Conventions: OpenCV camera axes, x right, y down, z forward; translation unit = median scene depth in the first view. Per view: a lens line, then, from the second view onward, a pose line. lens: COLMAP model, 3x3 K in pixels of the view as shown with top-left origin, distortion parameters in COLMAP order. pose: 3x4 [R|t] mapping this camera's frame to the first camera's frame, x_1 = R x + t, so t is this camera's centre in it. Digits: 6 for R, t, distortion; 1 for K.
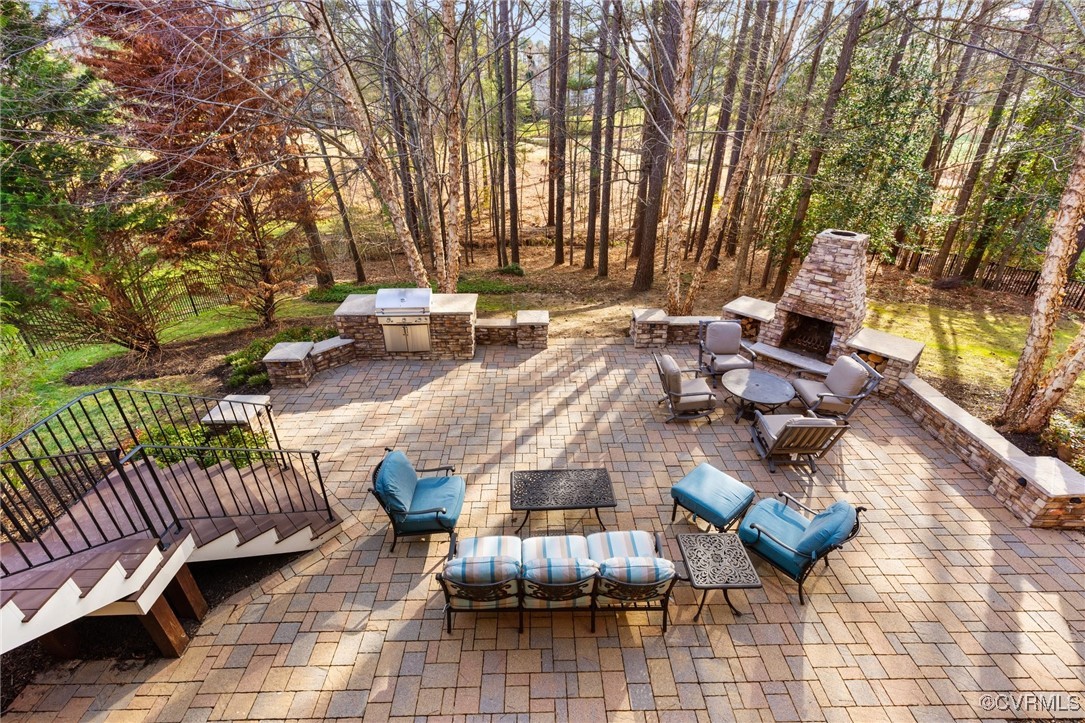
lens RADIAL K [[482.0, 0, 542.5], [0, 482.0, 361.5], [0, 0, 1]] dist [0.000976, 0.000270]
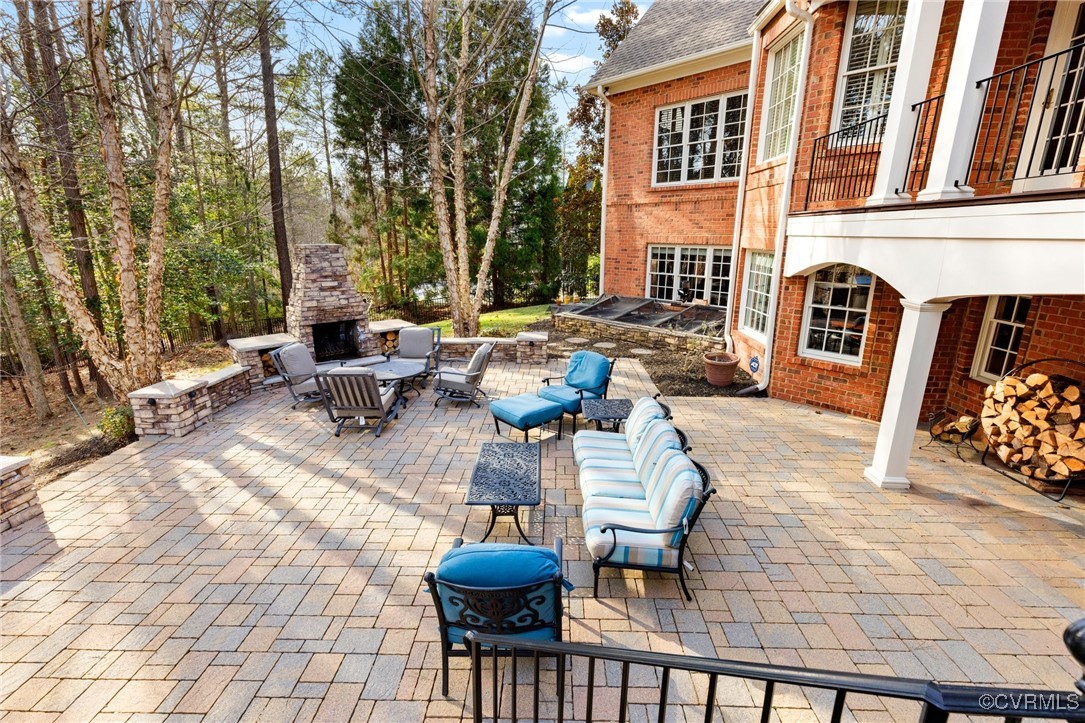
lens RADIAL K [[482.0, 0, 542.5], [0, 482.0, 361.5], [0, 0, 1]] dist [0.000976, 0.000270]
pose [[0.043728, -0.258451, 0.965034, -0.458939], [0.471700, 0.856850, 0.208104, -0.024446], [-0.880674, 0.446106, 0.159380, 0.484285]]
